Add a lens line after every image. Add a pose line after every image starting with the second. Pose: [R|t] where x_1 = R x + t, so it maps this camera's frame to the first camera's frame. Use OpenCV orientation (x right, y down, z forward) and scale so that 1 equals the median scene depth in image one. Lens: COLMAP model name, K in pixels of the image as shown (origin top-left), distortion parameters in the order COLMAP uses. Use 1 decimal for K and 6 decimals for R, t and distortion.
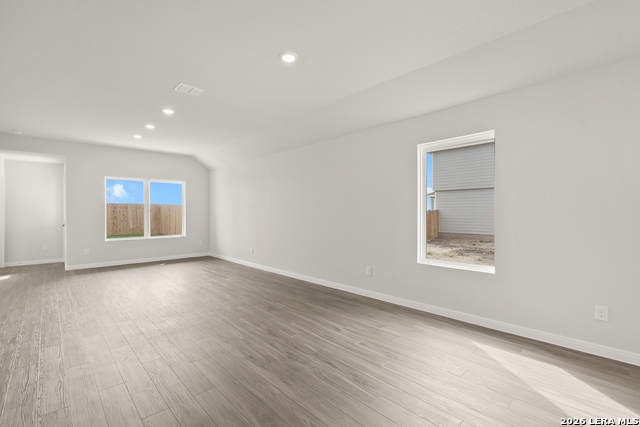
lens RADIAL K [[295.5, 0, 320.0], [0, 295.5, 213.5], [0, 0, 1]] dist [-0.002663, -0.000593]
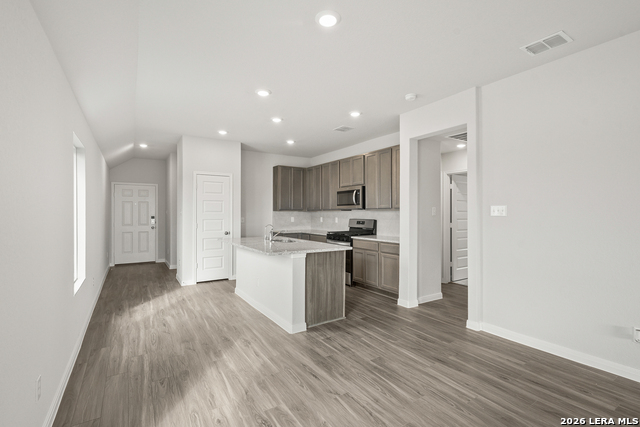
lens RADIAL K [[295.0, 0, 320.1], [0, 295.0, 211.9], [0, 0, 1]] dist [0.000382, -0.000549]
pose [[-0.984839, 0.005263, 0.173389, 0.084357], [0.005030, 0.999986, -0.001788, -0.018922], [-0.173396, -0.000888, -0.984852, 0.597391]]
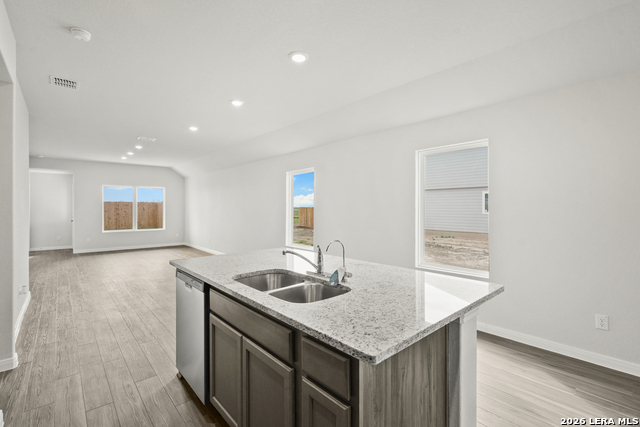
lens RADIAL K [[297.2, 0, 321.1], [0, 297.2, 210.4], [0, 0, 1]] dist [-0.002373, -0.000483]
pose [[0.999712, 0.004841, -0.023517, 0.325618], [-0.004804, 0.999987, 0.001608, -0.015995], [0.023524, -0.001495, 0.999722, -0.358619]]
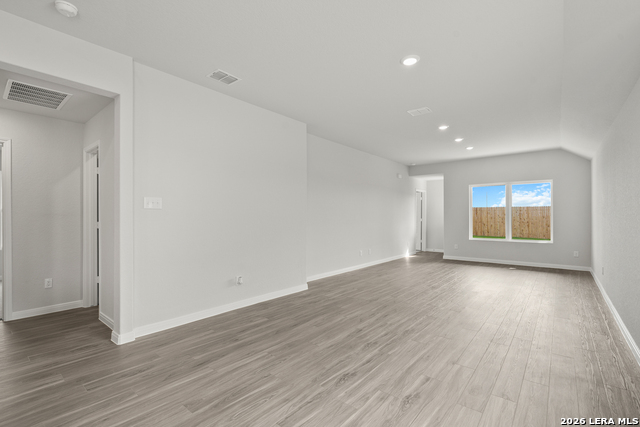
lens RADIAL K [[291.9, 0, 318.6], [0, 291.9, 216.0], [0, 0, 1]] dist [-0.001462, -0.000095]
pose [[0.128670, -0.000467, -0.991687, 0.381018], [-0.002122, 0.999997, -0.000746, 0.000666], [0.991685, 0.002200, 0.128669, 0.259321]]
